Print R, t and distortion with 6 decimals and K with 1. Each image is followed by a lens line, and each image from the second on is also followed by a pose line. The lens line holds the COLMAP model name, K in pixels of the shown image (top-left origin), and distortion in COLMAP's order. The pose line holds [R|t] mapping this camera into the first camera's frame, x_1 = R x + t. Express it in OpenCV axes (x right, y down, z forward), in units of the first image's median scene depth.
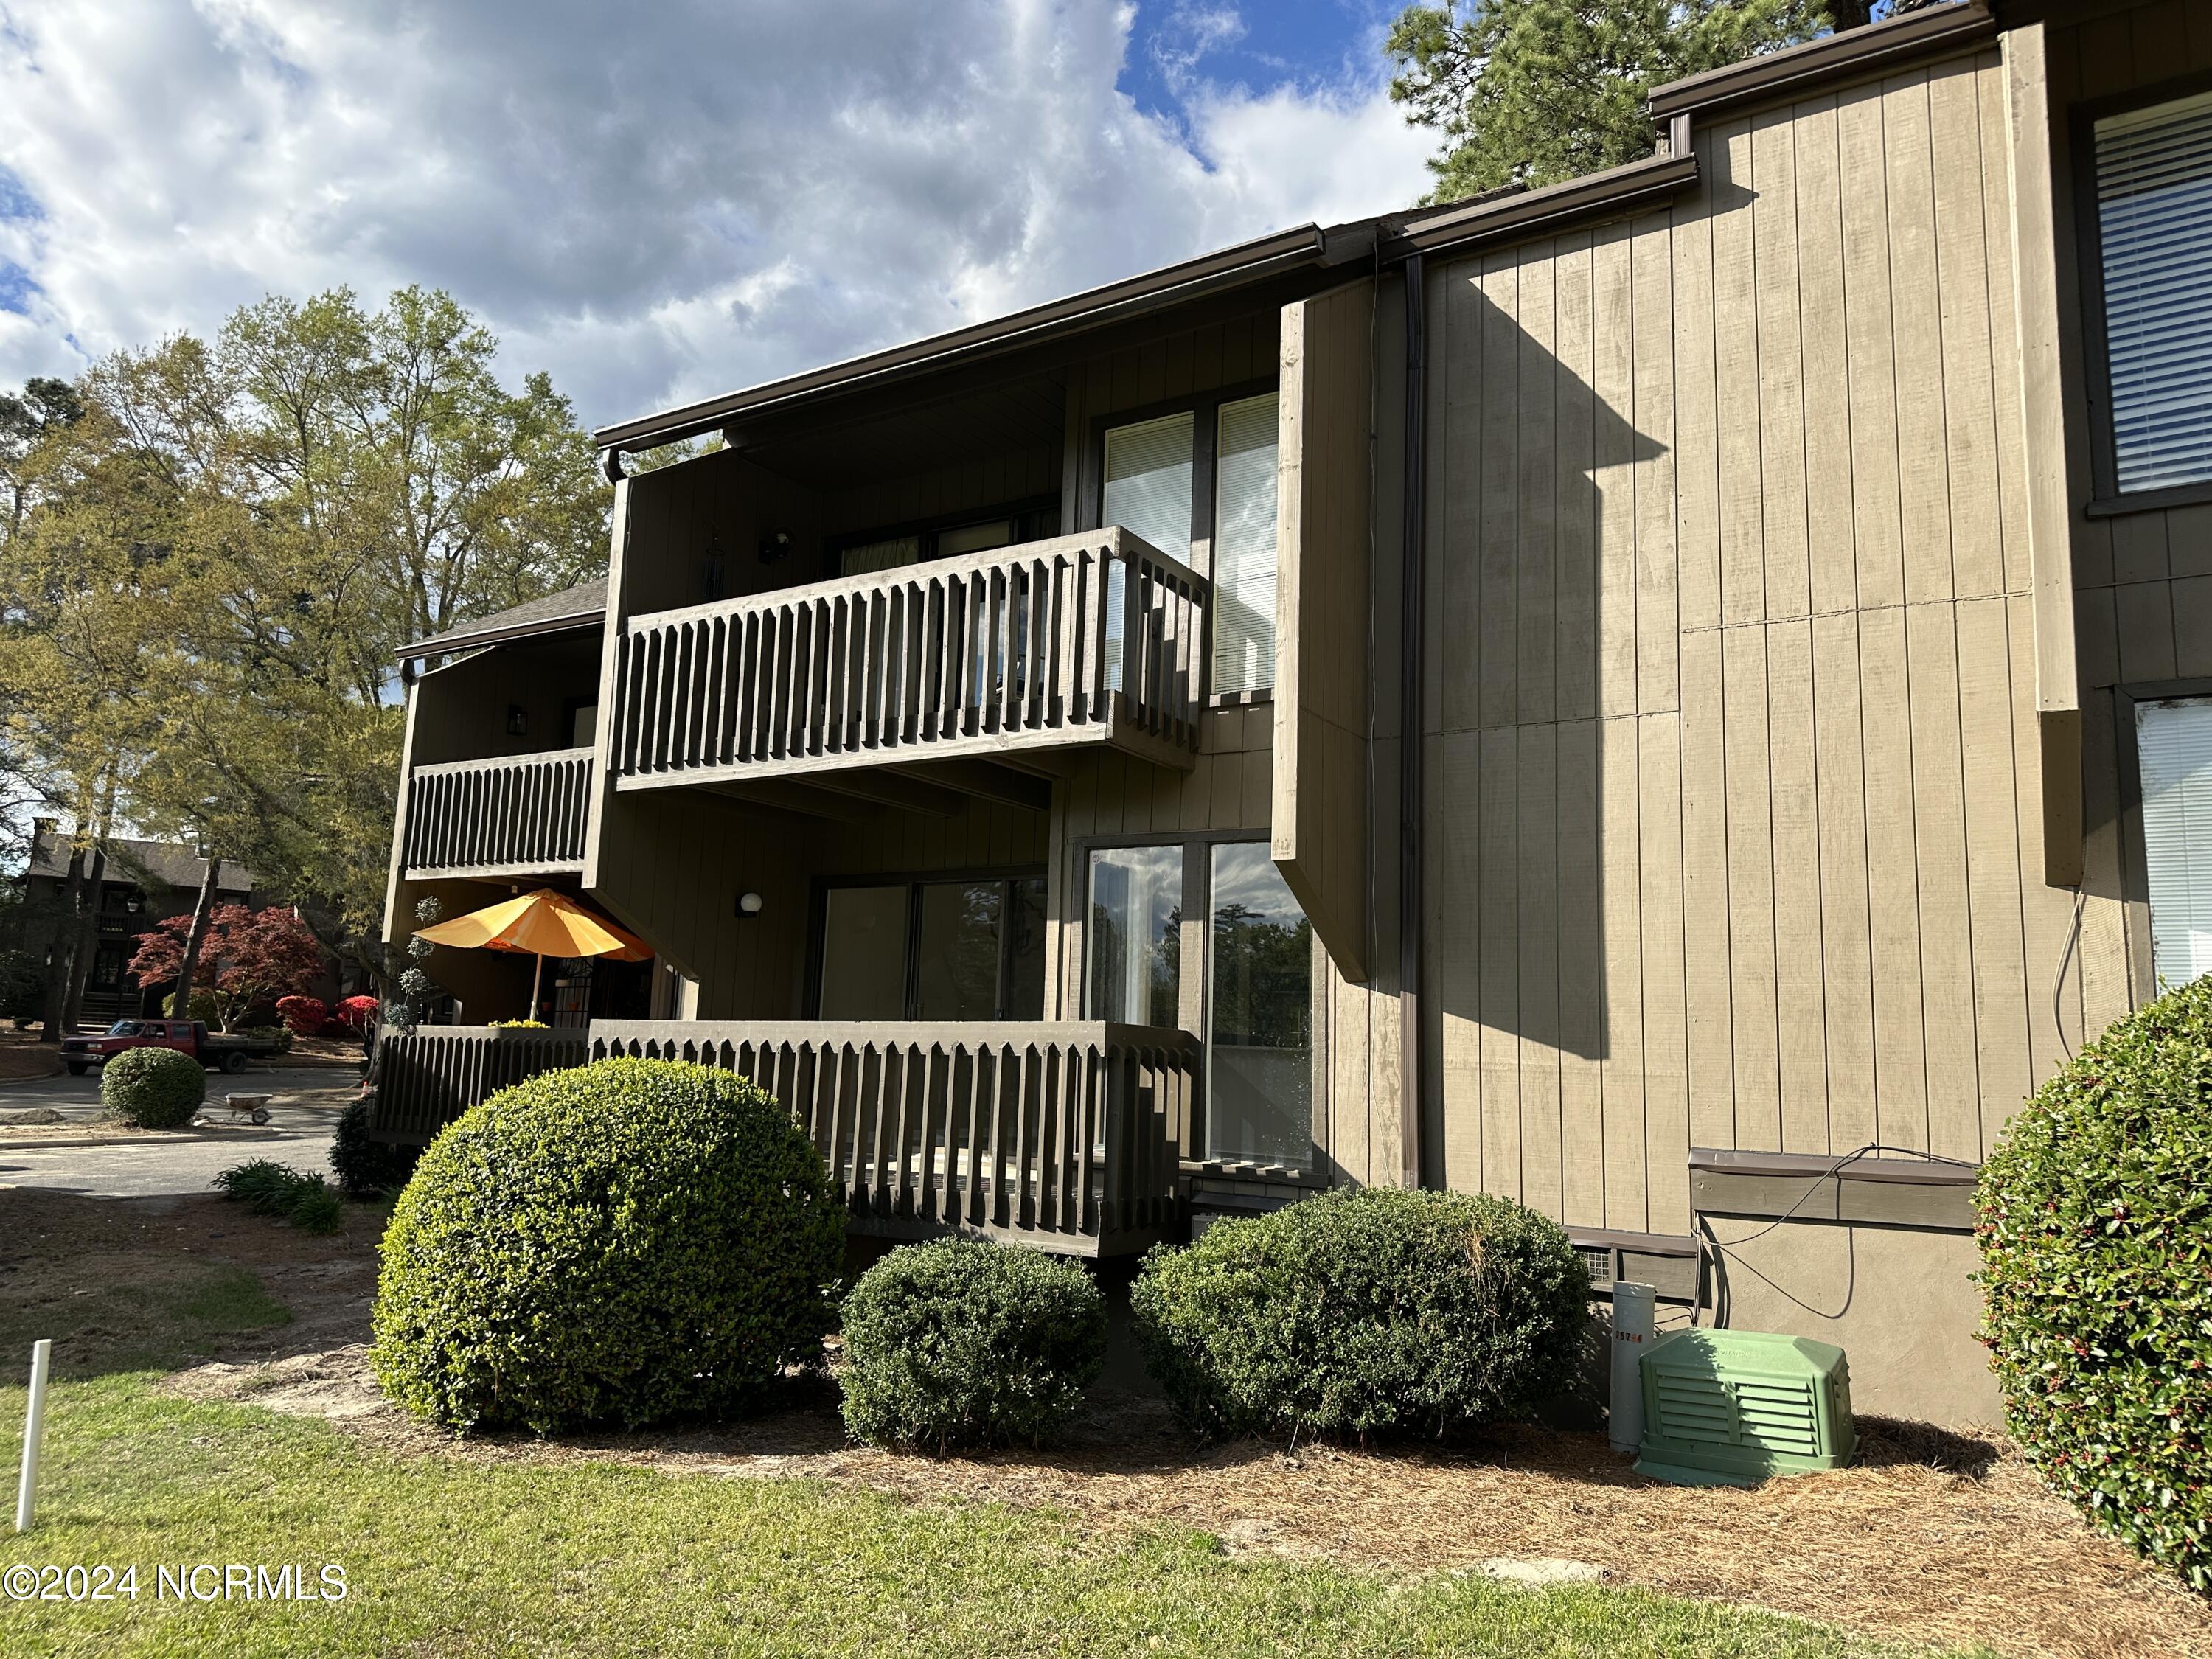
lens RADIAL K [[1590.9, 0, 1104.5], [0, 1590.9, 840.5], [0, 0, 1]] dist [-0.007787, 0.002204]
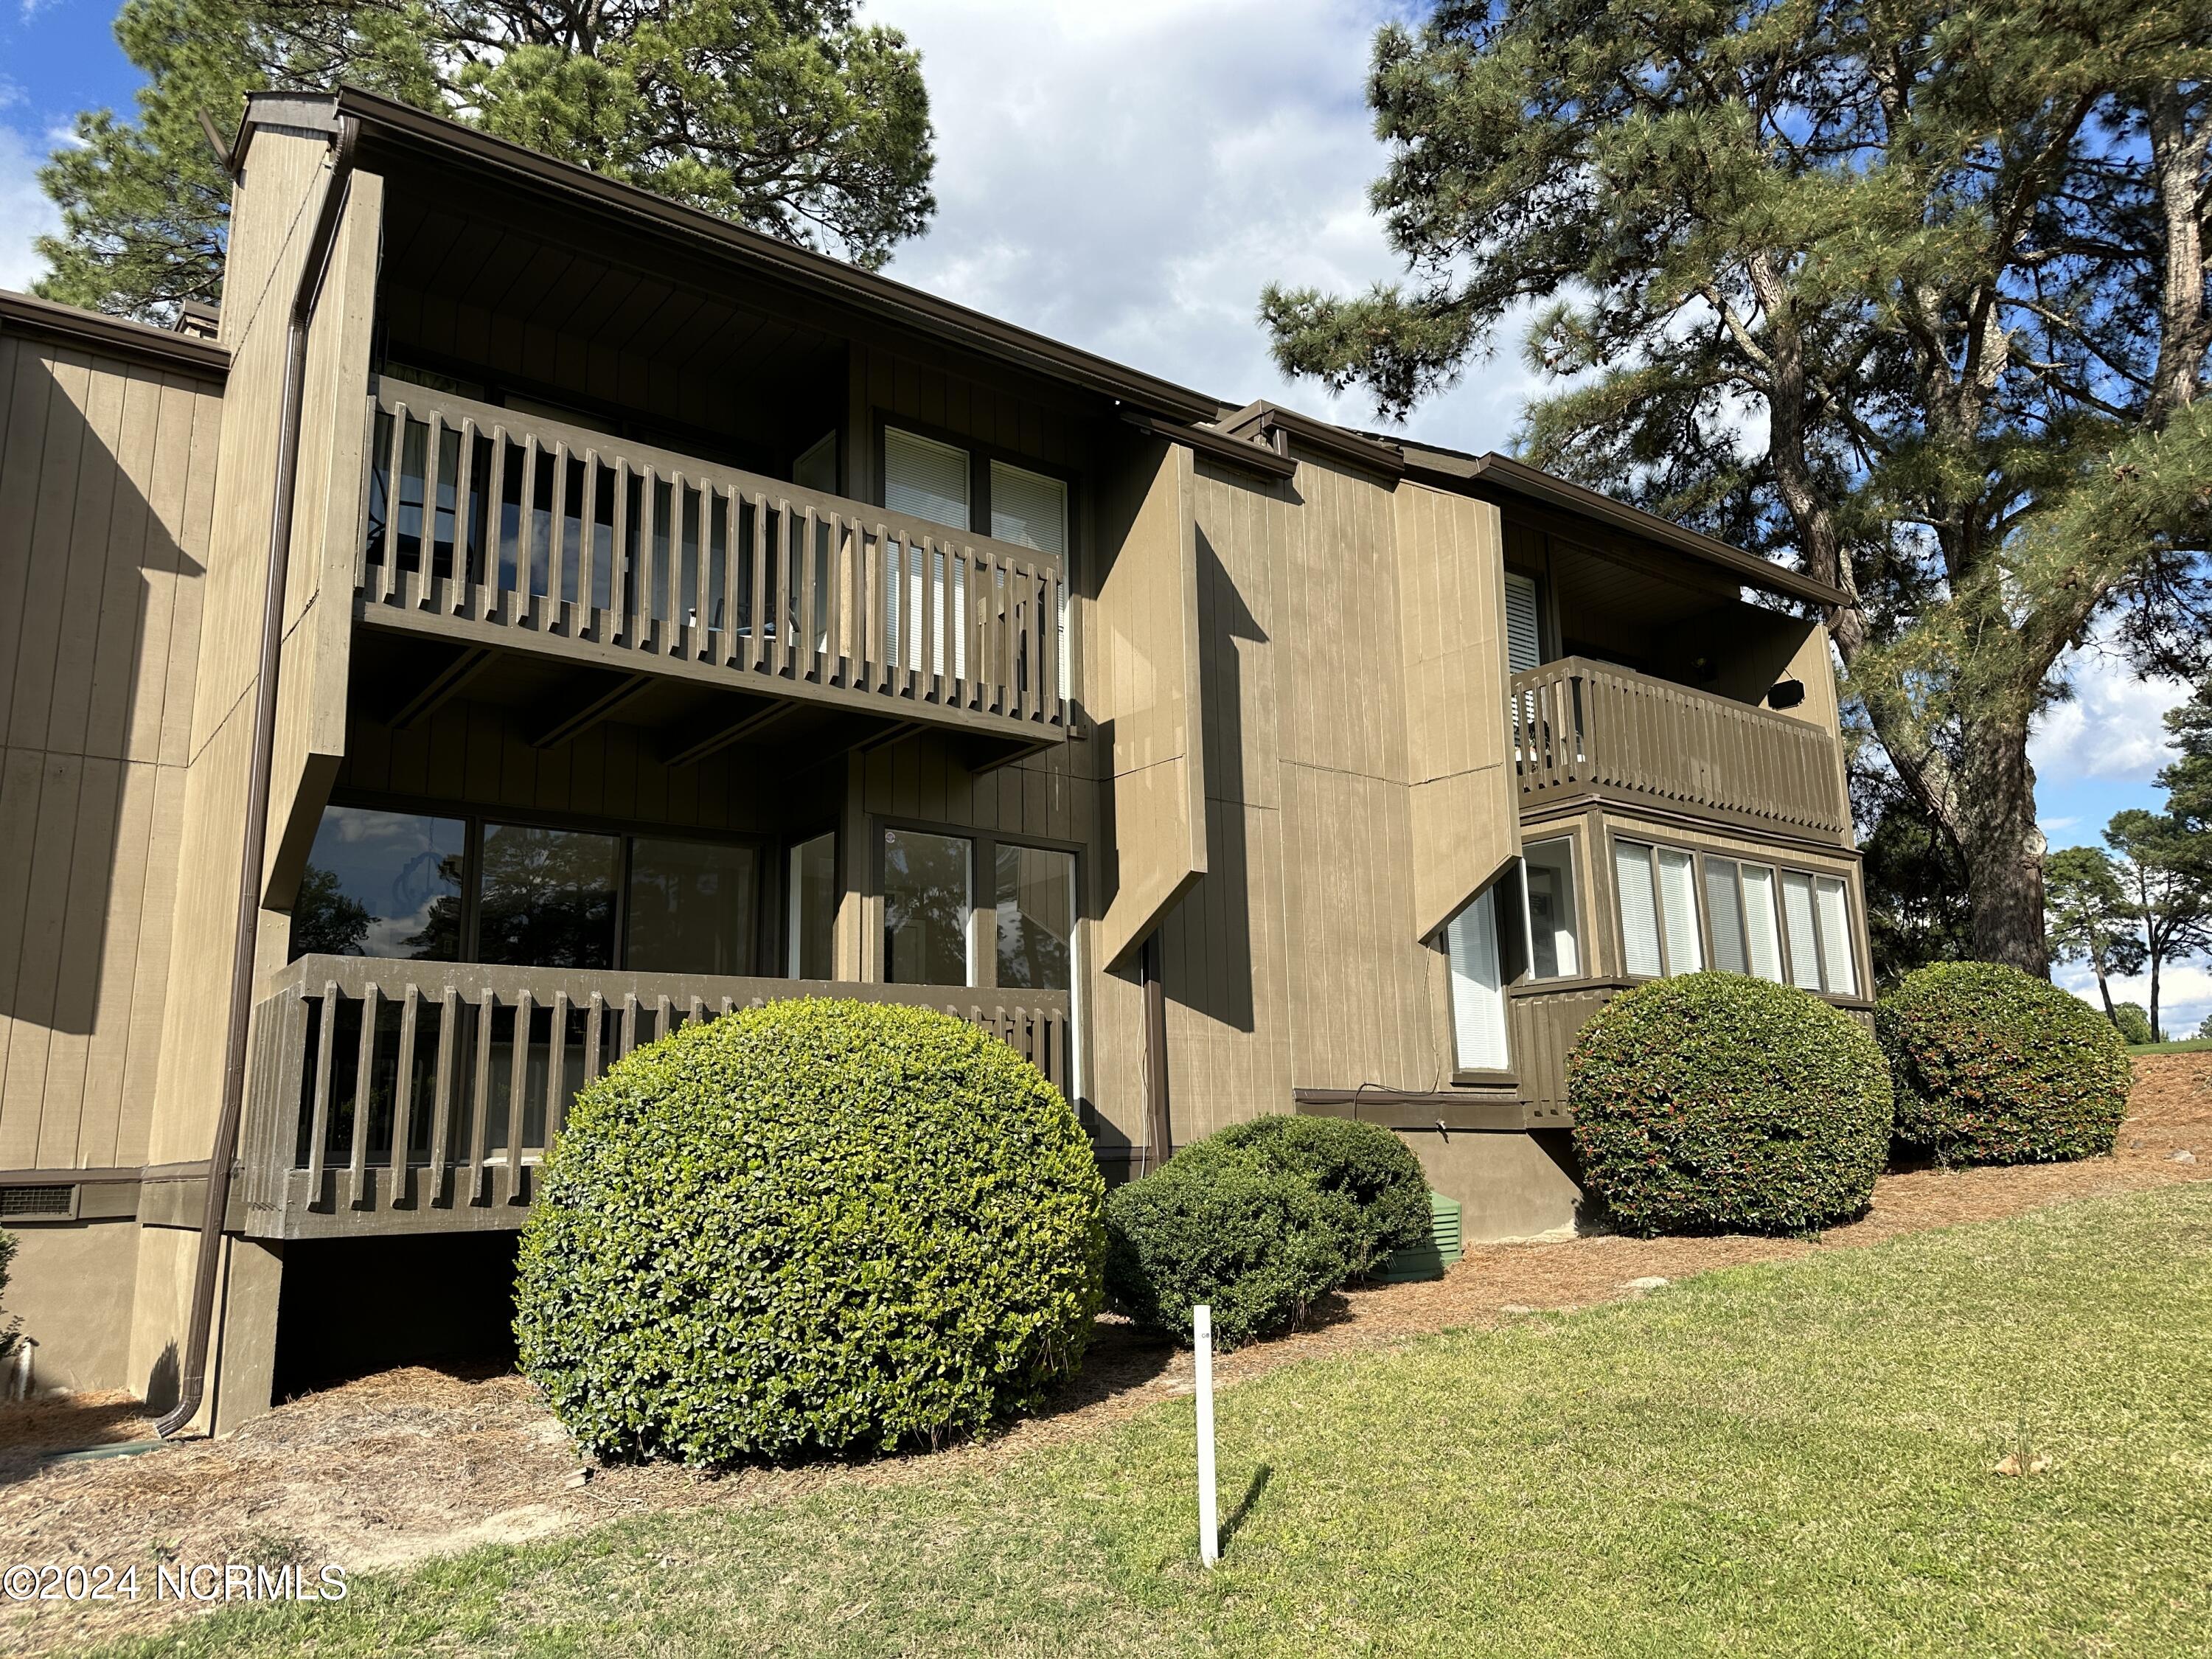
lens RADIAL K [[1590.9, 0, 1104.5], [0, 1590.9, 840.5], [0, 0, 1]] dist [-0.007787, 0.002204]
pose [[0.325569, 0.129987, 0.936541, -1.097826], [-0.136563, 0.986584, -0.089459, 0.103113], [-0.935604, -0.098771, 0.338952, 0.594634]]
